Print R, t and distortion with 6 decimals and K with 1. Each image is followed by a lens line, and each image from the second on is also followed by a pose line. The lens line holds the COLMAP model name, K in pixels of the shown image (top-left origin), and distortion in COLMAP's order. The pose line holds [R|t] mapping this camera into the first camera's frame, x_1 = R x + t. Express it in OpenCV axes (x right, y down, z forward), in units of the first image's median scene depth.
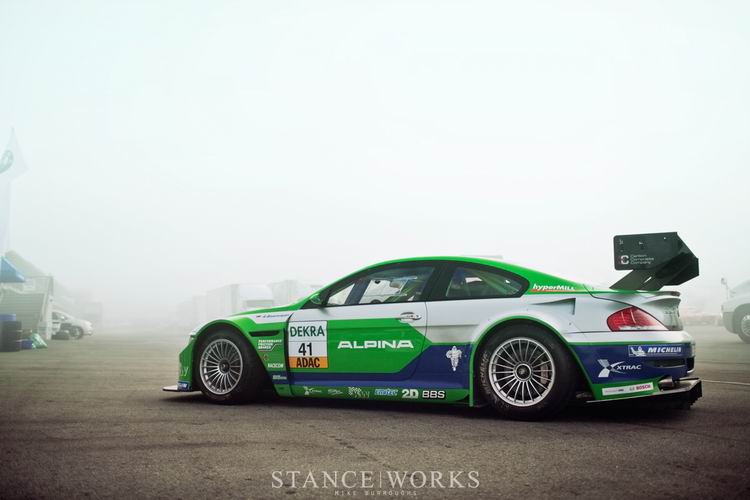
lens RADIAL K [[740.8, 0, 375.0], [0, 740.8, 250.0], [0, 0, 1]] dist [-0.084873, -0.000420]
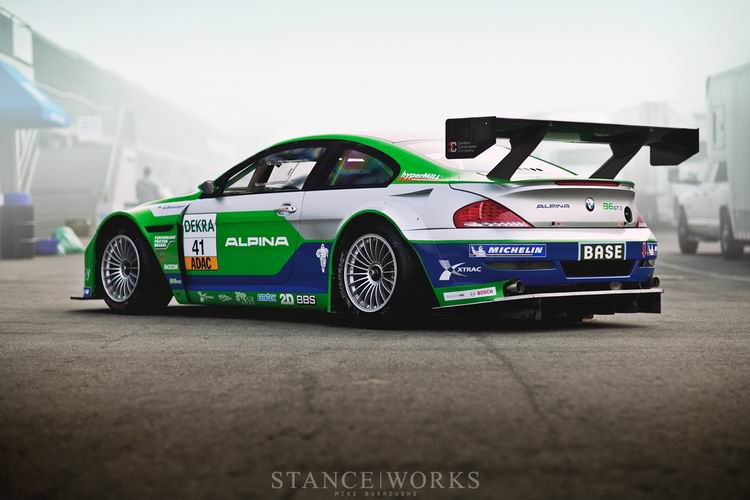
lens RADIAL K [[1865.3, 0, 375.0], [0, 1865.3, 250.0], [0, 0, 1]] dist [-0.097005, -0.168775]
pose [[0.945556, 0.005256, -0.325417, 0.807772], [0.036400, 0.991889, 0.121787, -0.115079], [0.323418, -0.127001, 0.937695, -0.936902]]
